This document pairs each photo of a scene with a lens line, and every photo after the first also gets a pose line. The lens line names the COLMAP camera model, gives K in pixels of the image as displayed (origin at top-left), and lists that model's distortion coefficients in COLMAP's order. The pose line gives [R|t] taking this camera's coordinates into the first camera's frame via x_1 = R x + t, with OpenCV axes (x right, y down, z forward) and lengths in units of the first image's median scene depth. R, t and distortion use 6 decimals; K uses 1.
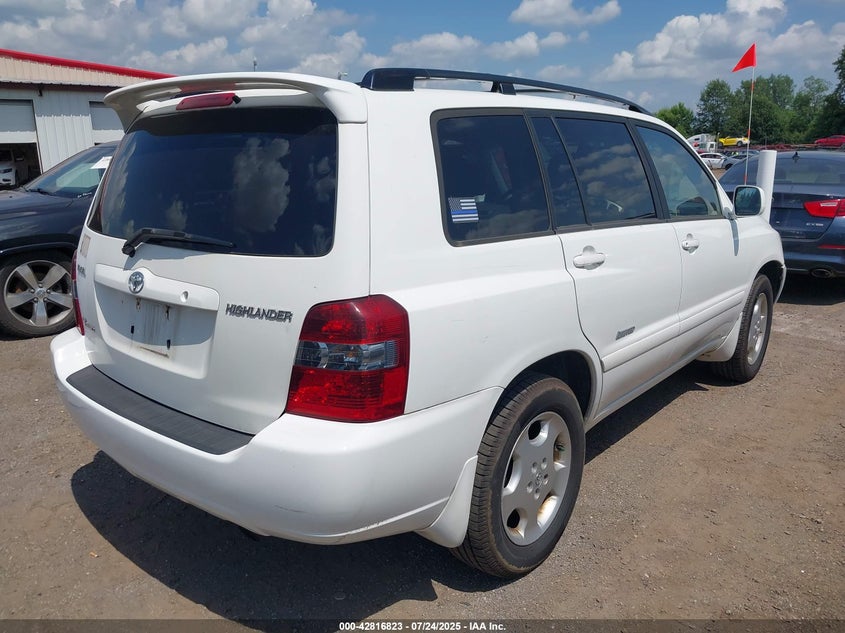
lens RADIAL K [[625.3, 0, 422.5], [0, 625.3, 316.5], [0, 0, 1]] dist [-0.000183, -0.001346]
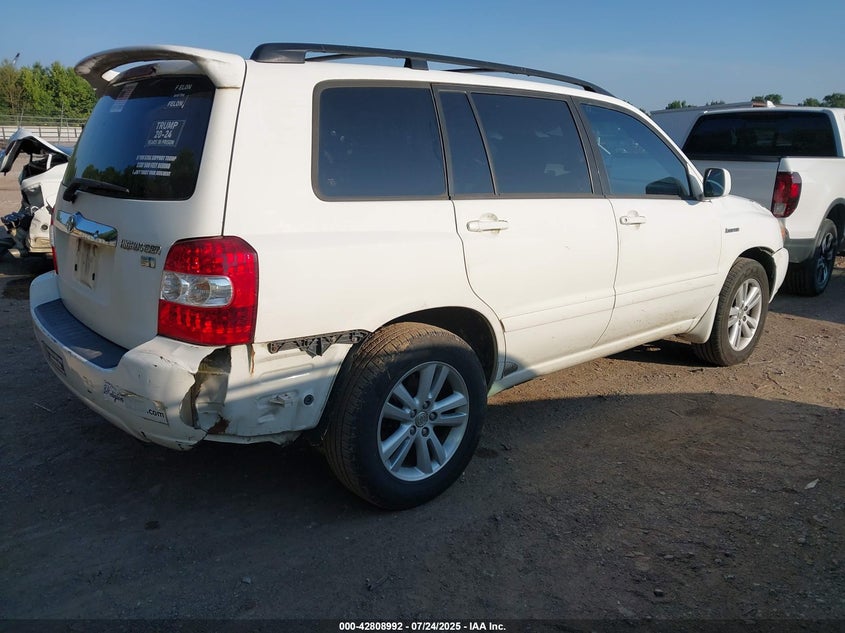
lens RADIAL K [[625.3, 0, 422.5], [0, 625.3, 316.5], [0, 0, 1]] dist [-0.000183, -0.001346]
pose [[0.991665, 0.060762, -0.113615, 0.335555], [-0.058460, 0.998013, 0.023492, 0.052948], [0.114817, -0.016654, 0.993247, -0.099043]]
